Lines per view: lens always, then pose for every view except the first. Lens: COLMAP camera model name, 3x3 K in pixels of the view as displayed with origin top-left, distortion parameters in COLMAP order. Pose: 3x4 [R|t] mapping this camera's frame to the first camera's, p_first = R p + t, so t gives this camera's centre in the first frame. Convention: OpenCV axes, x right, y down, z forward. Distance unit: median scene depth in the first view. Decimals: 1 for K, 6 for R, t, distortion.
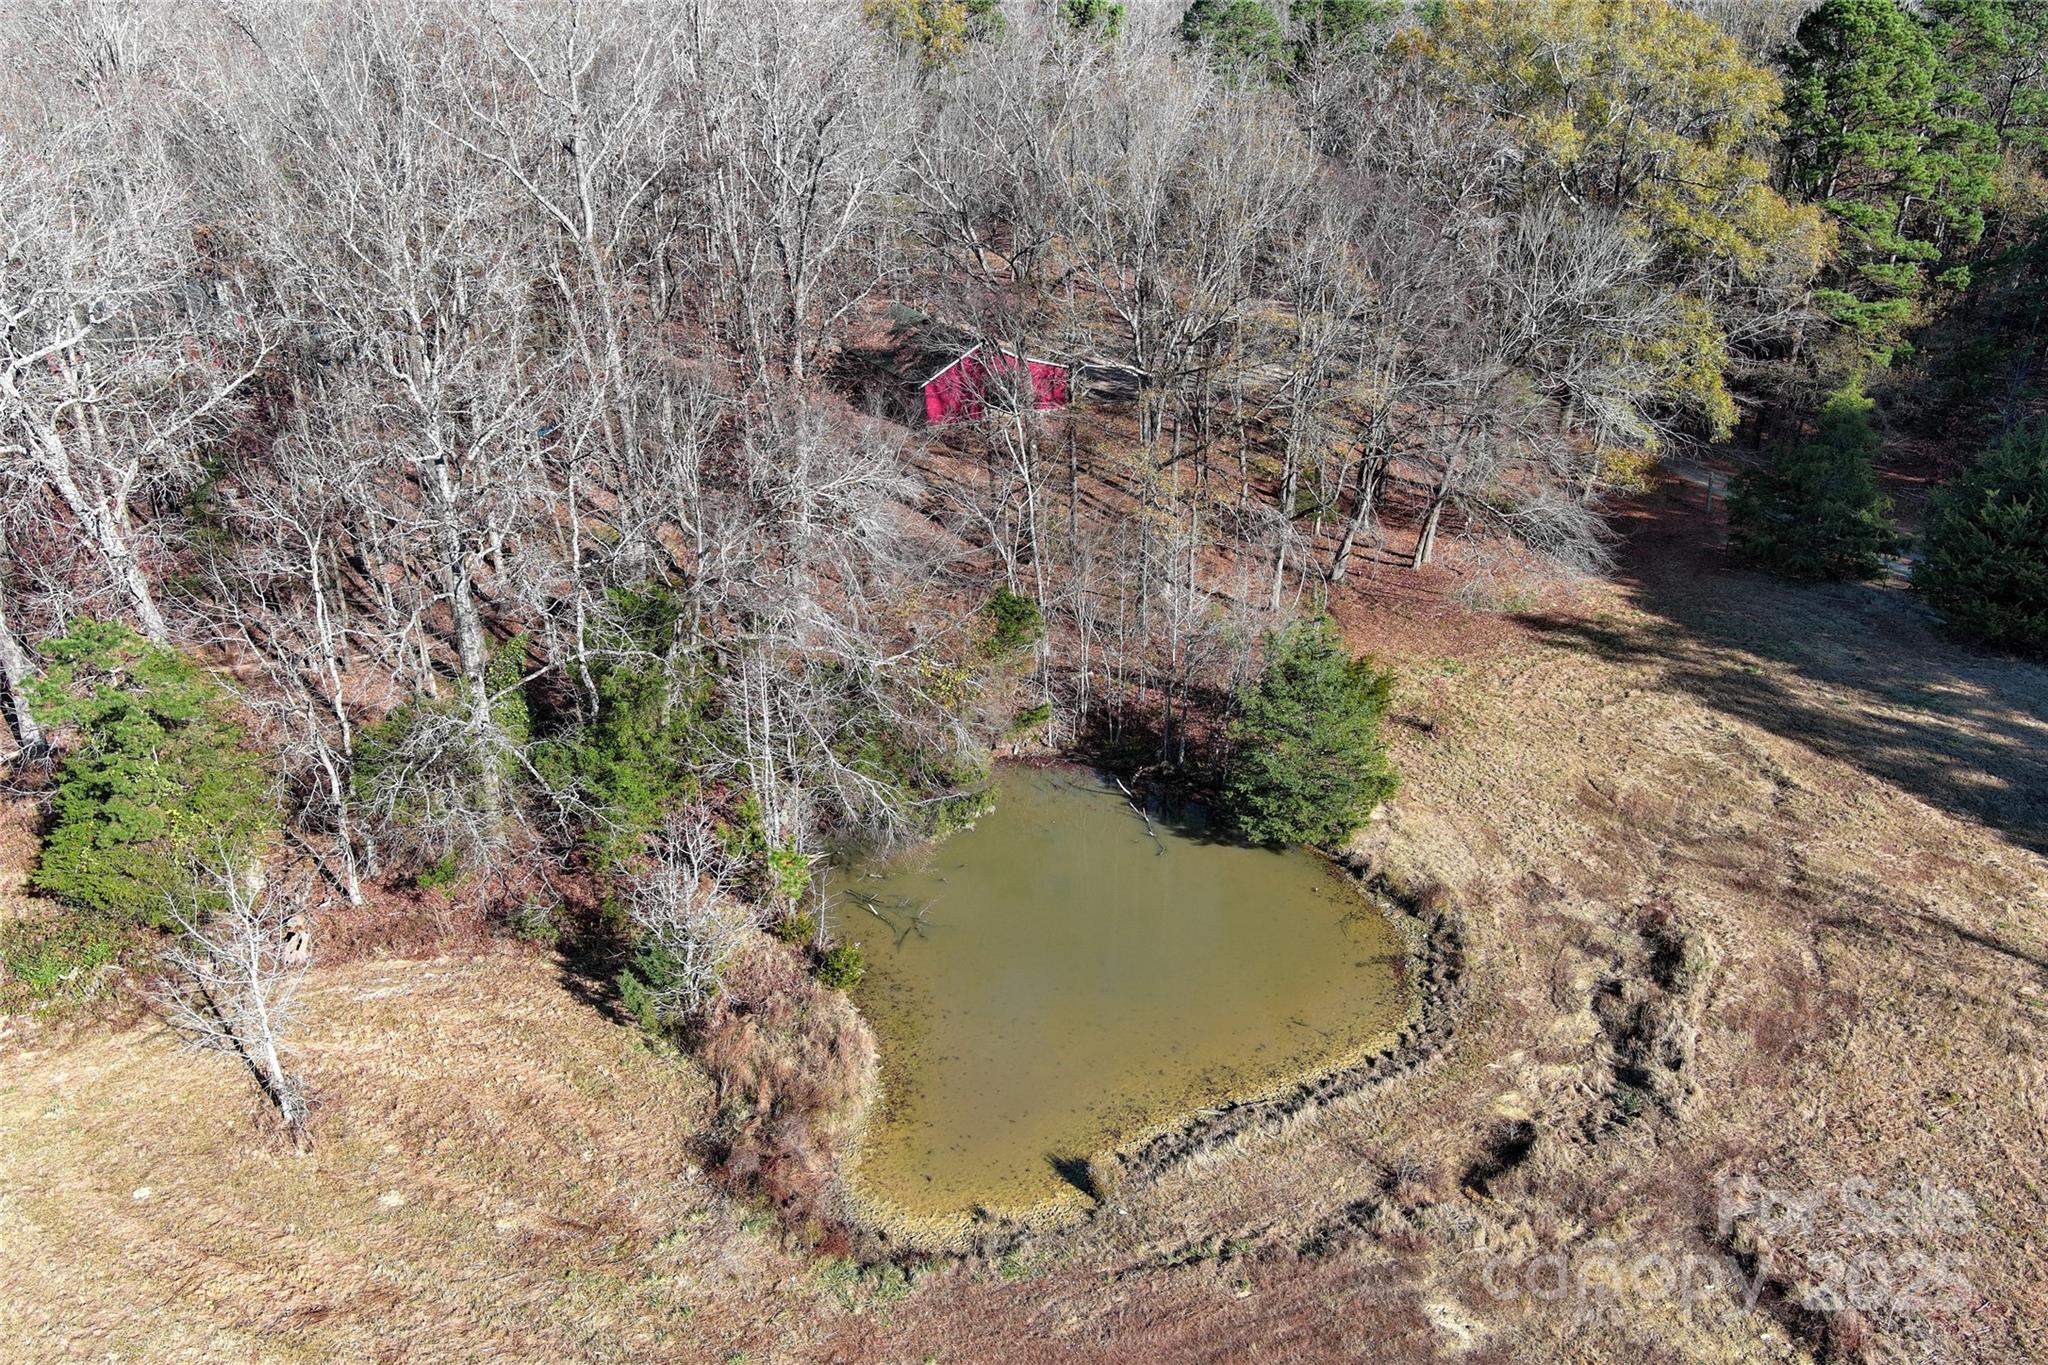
lens RADIAL K [[1576.3, 0, 1024.4], [0, 1576.3, 689.3], [0, 0, 1]] dist [0.021835, -0.019733]
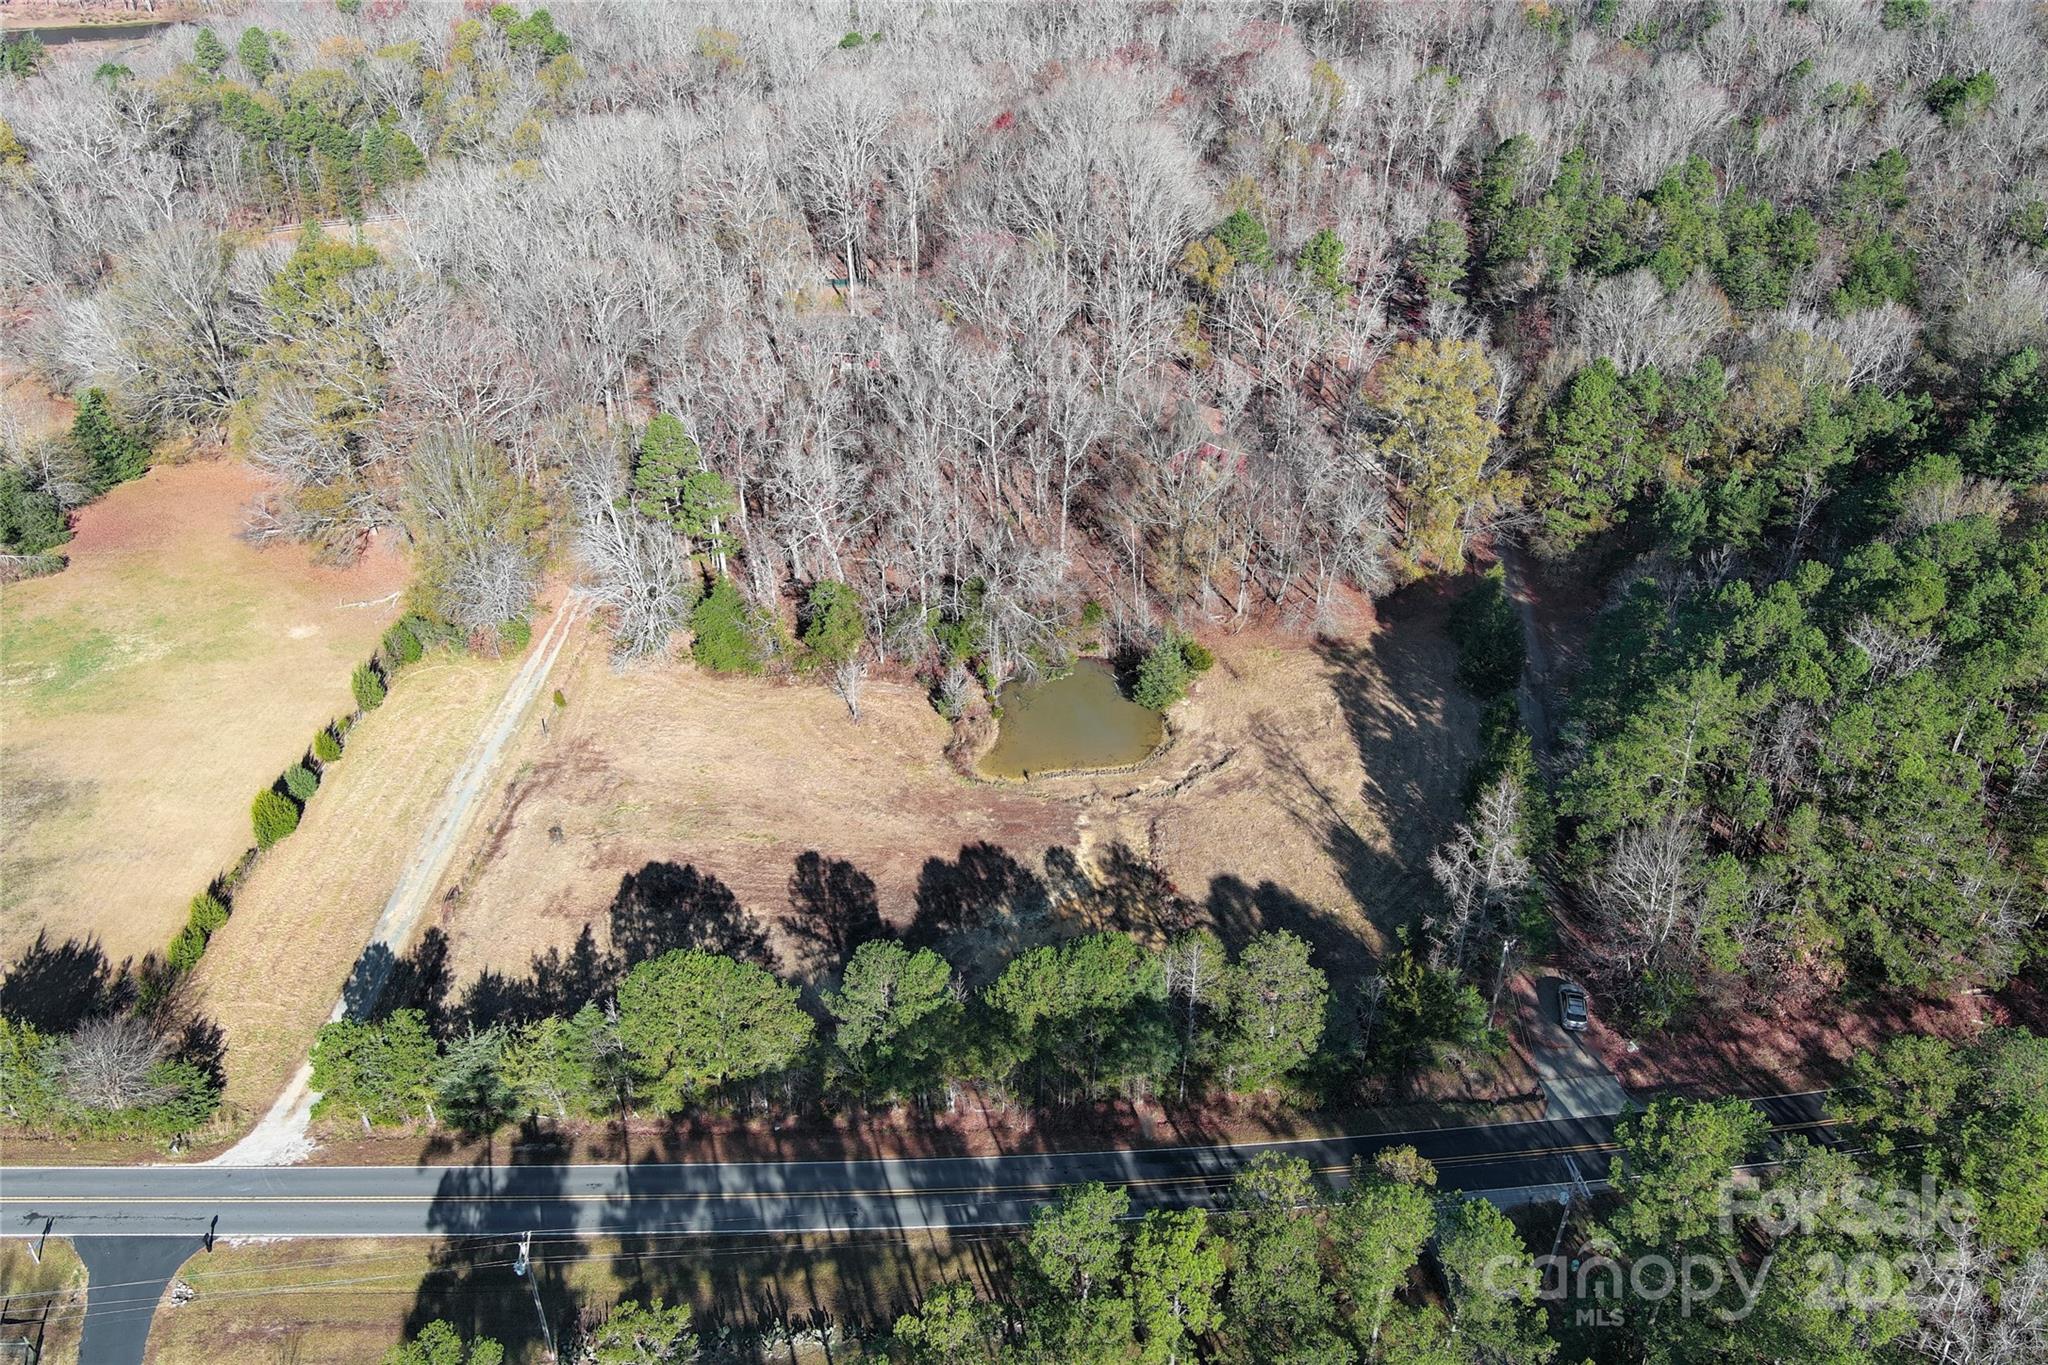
lens RADIAL K [[1576.3, 0, 1026.0], [0, 1576.3, 686.8], [0, 0, 1]] dist [0.021835, -0.019733]
pose [[0.923368, 0.215605, -0.317658, 1.087035], [-0.161384, 0.968740, 0.188407, -0.575144], [0.348350, -0.122704, 0.929299, -2.338223]]
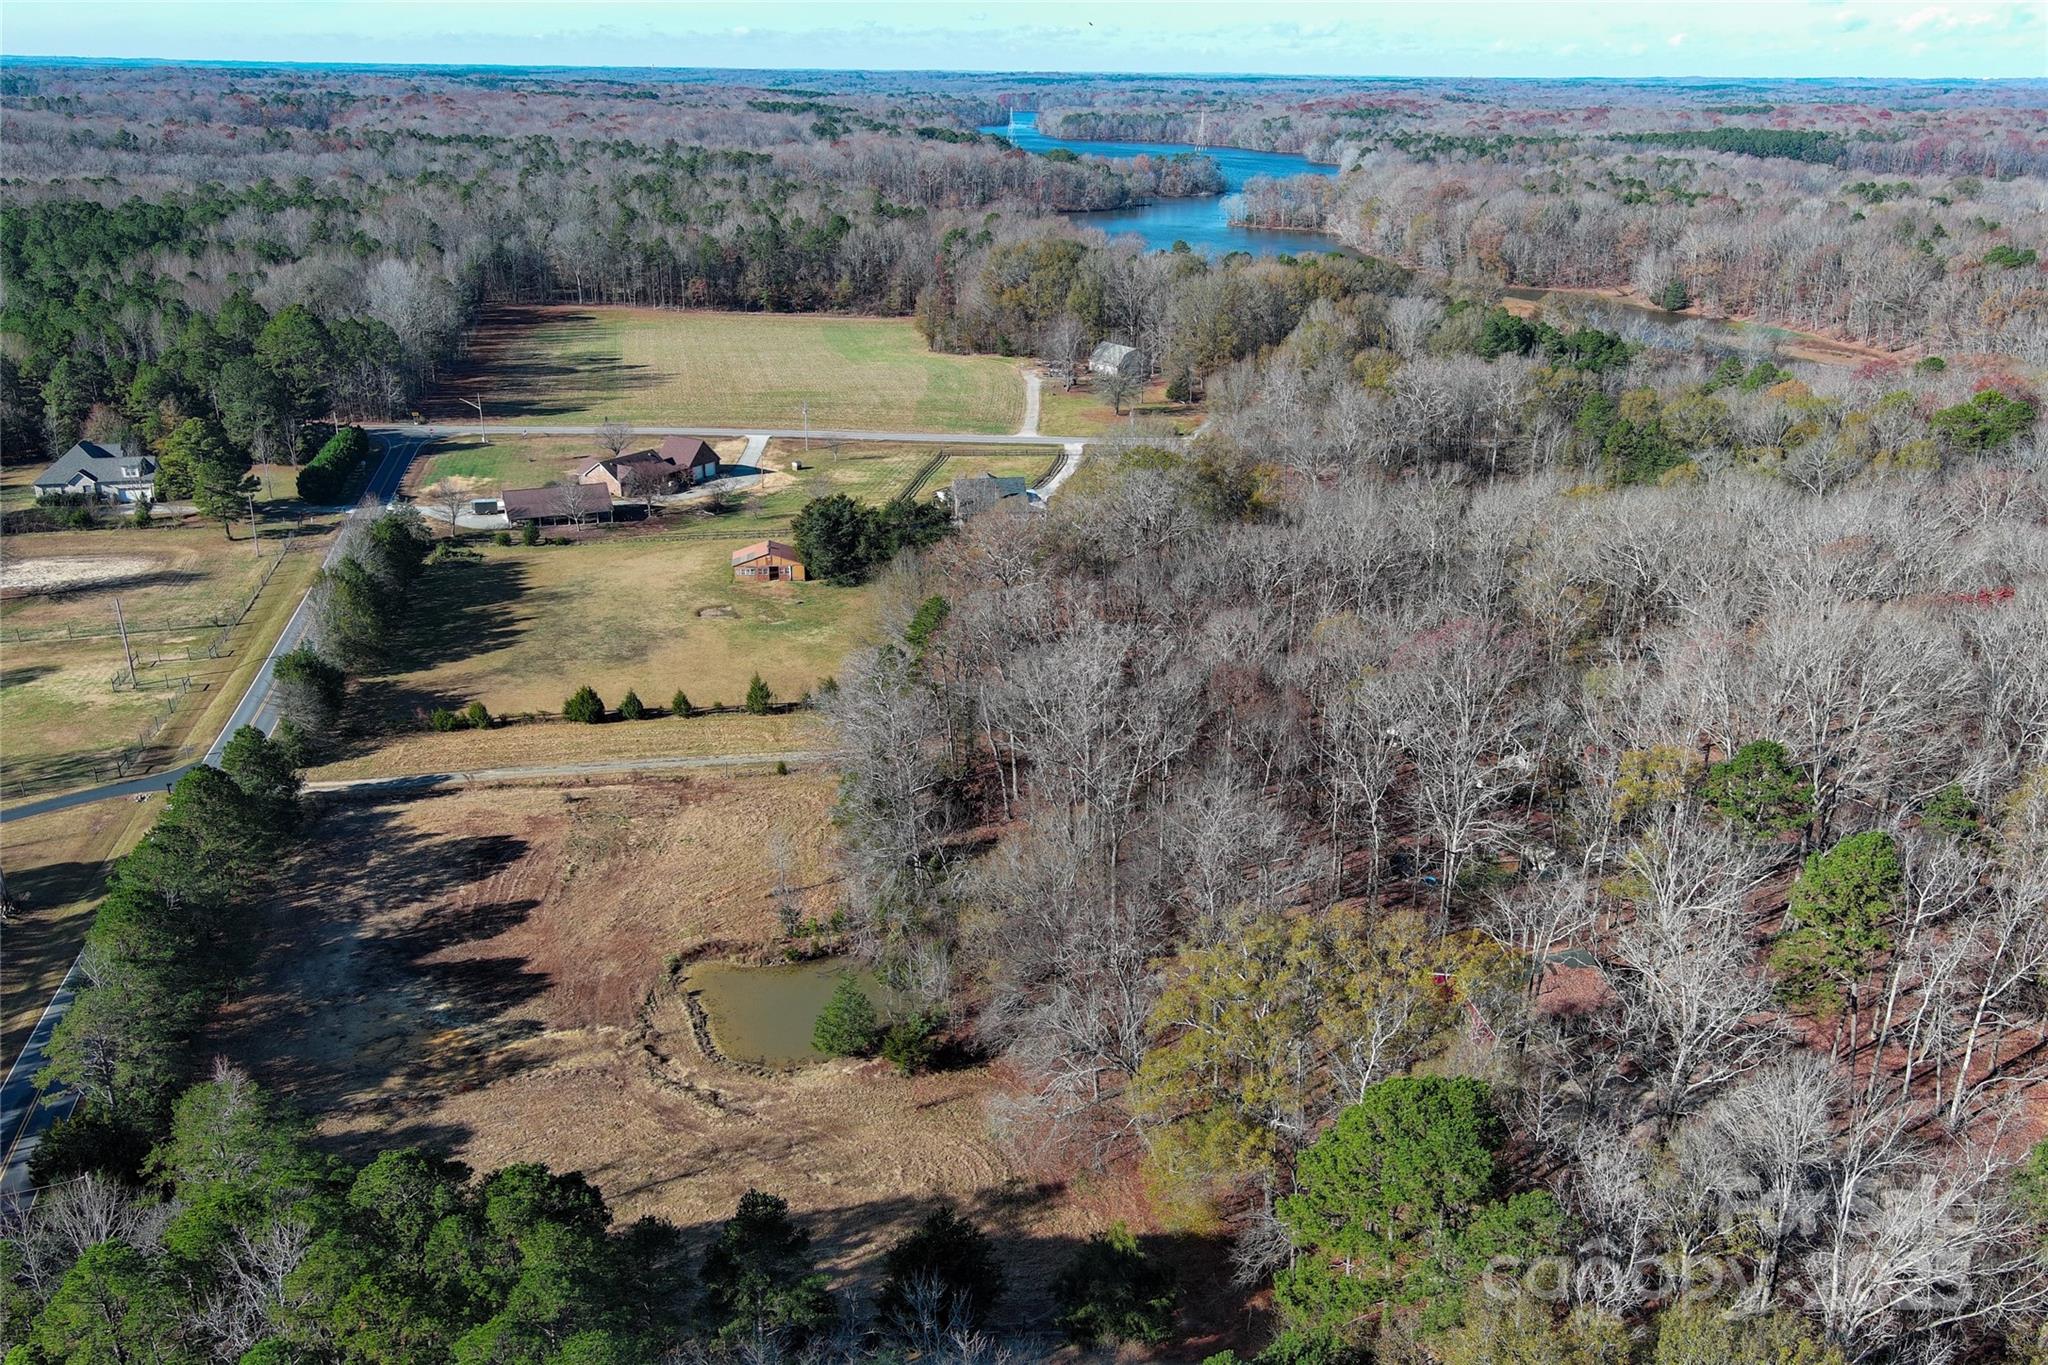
lens RADIAL K [[1576.3, 0, 1024.0], [0, 1576.3, 695.4], [0, 0, 1]] dist [0.021835, -0.019733]
pose [[-0.133017, 0.364262, -0.921748, 2.685932], [-0.420049, 0.821638, 0.385317, -1.768674], [0.897700, 0.438433, 0.043716, 1.062827]]
